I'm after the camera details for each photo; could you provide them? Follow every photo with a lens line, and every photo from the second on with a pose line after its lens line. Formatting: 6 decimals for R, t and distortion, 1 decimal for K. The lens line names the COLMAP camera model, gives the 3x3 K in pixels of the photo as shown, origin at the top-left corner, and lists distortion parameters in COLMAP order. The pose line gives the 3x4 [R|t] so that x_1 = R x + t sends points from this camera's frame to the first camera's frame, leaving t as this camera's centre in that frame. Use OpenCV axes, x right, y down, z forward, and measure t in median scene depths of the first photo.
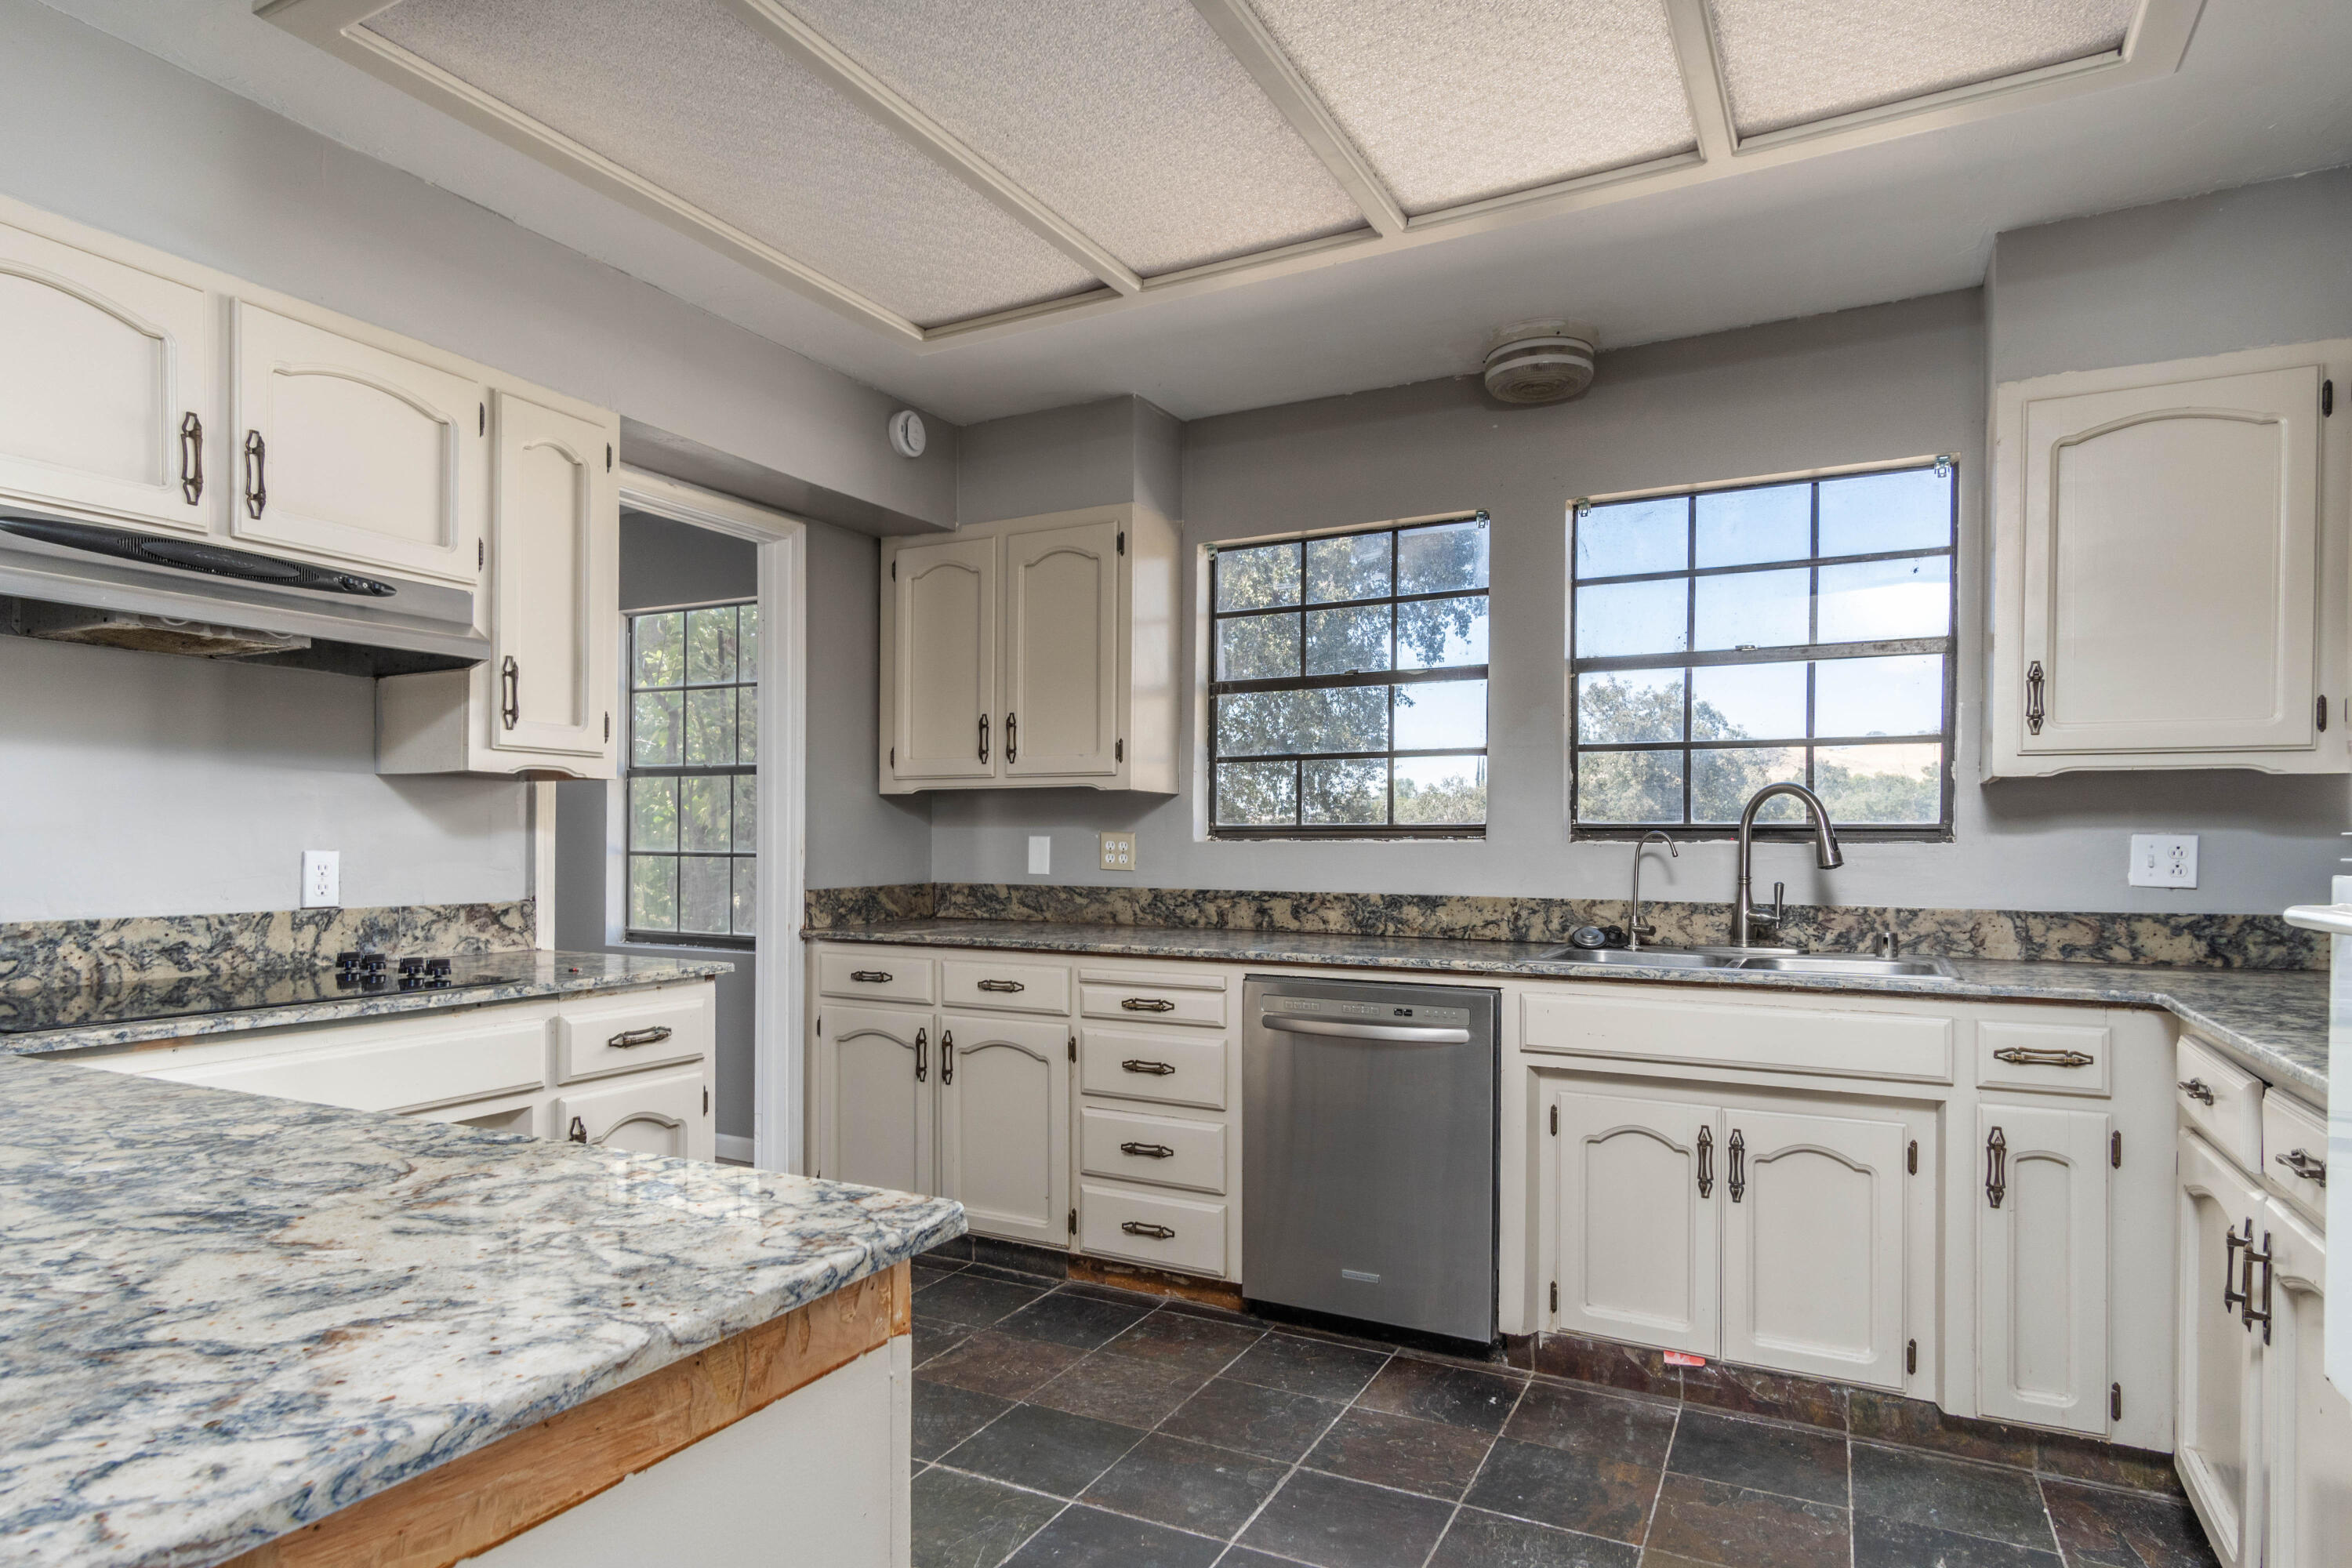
lens RADIAL K [[1296.6, 0, 1173.9], [0, 1296.6, 860.1], [0, 0, 1]] dist [0.004801, 0.001281]
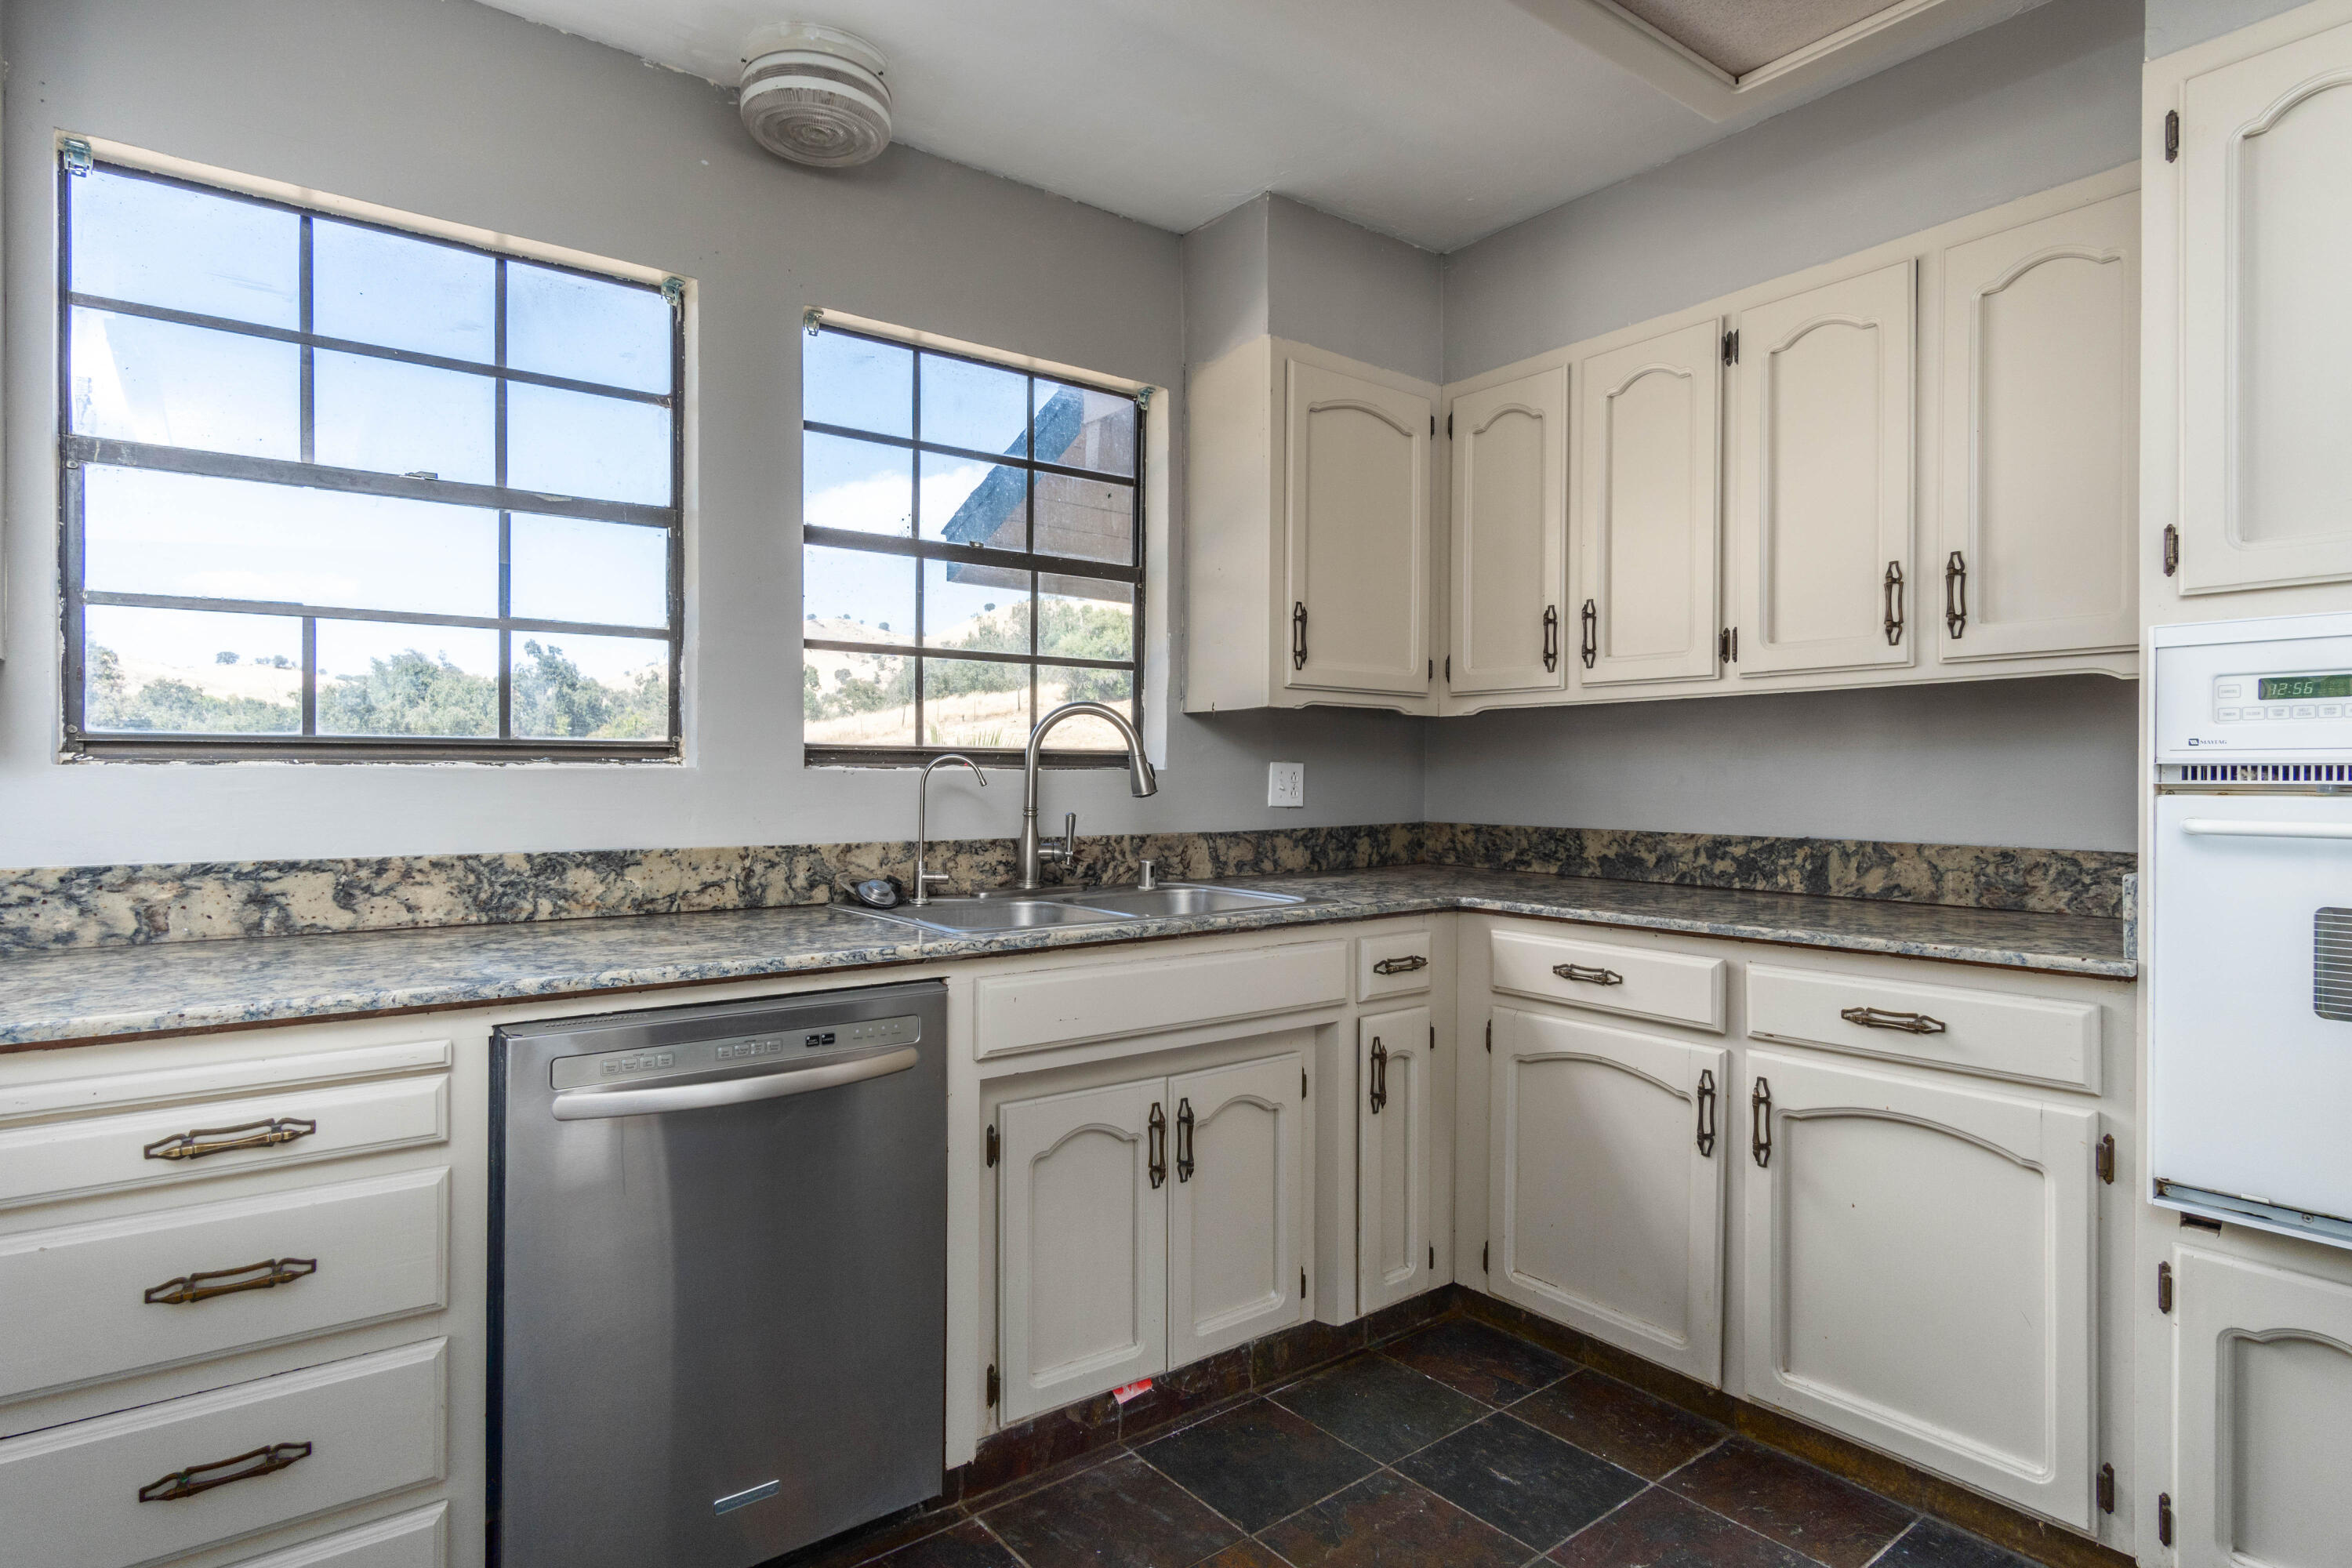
lens RADIAL K [[1249.2, 0, 1167.8], [0, 1249.2, 779.5], [0, 0, 1]] dist [0.001551, 0.003812]
pose [[0.427114, -0.006697, 0.904173, -0.275829], [0.011903, 0.999928, 0.001783, -0.006404], [-0.904120, 0.010000, 0.427162, 0.551021]]
